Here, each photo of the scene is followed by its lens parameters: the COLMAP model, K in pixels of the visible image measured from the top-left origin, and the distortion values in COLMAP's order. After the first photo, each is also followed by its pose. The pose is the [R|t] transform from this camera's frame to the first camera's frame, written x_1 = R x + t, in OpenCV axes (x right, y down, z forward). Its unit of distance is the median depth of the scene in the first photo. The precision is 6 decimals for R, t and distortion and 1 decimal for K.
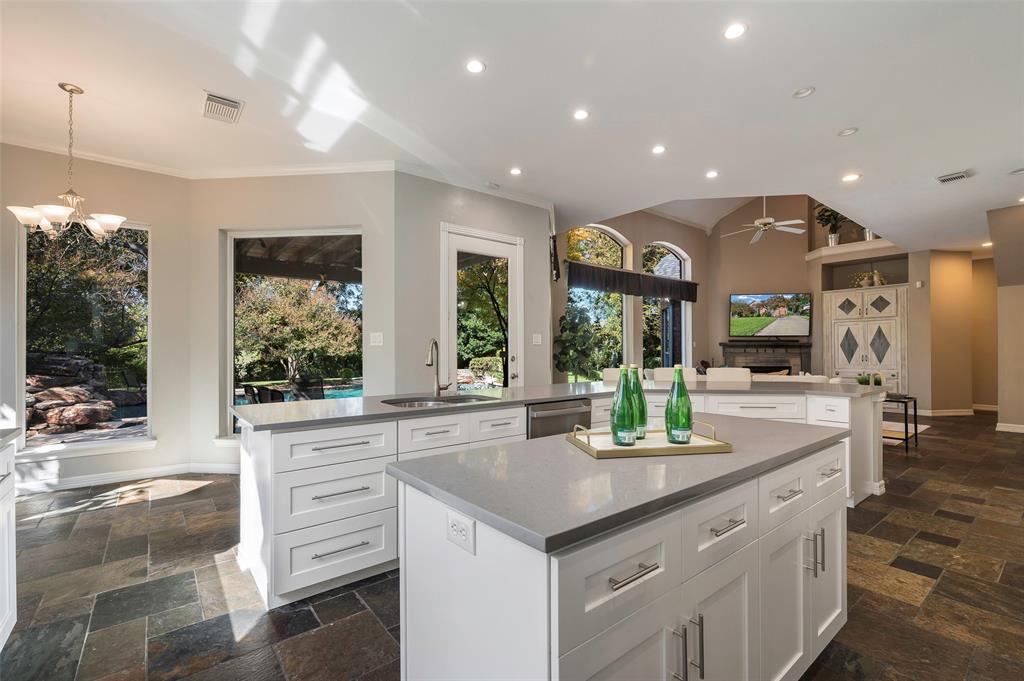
lens RADIAL K [[452.6, 0, 516.3], [0, 452.6, 350.4], [0, 0, 1]] dist [0.002757, 0.000336]
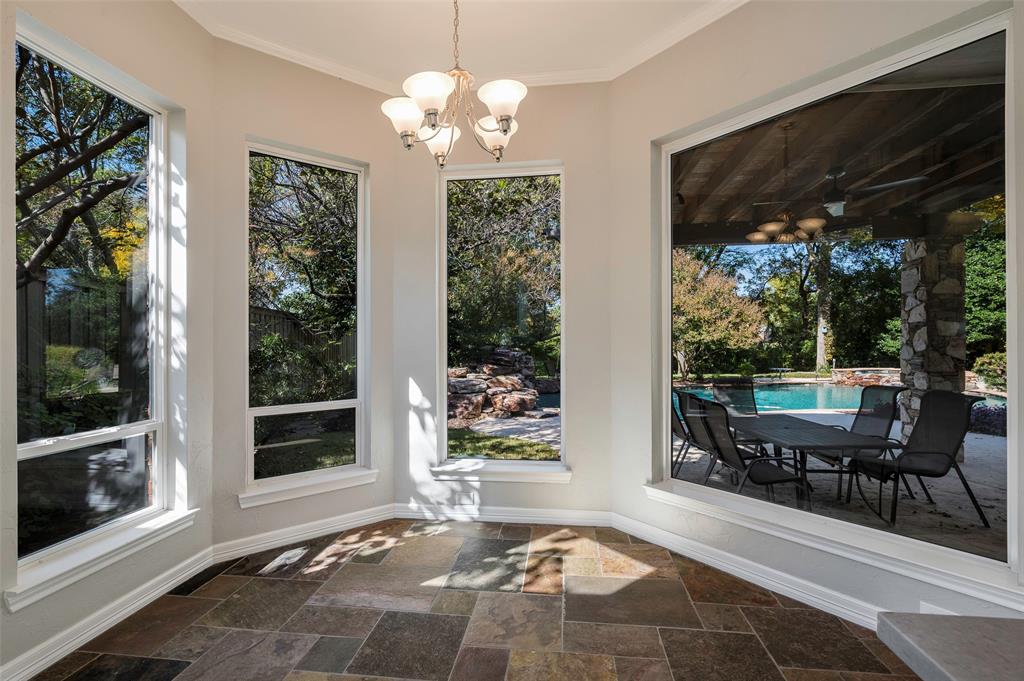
lens RADIAL K [[452.6, 0, 516.3], [0, 452.6, 350.4], [0, 0, 1]] dist [0.002757, 0.000336]
pose [[0.707733, 0.004610, -0.706465, -0.177883], [0.007090, 0.999882, 0.013627, 0.001397], [0.706444, -0.014653, 0.707617, 0.221140]]
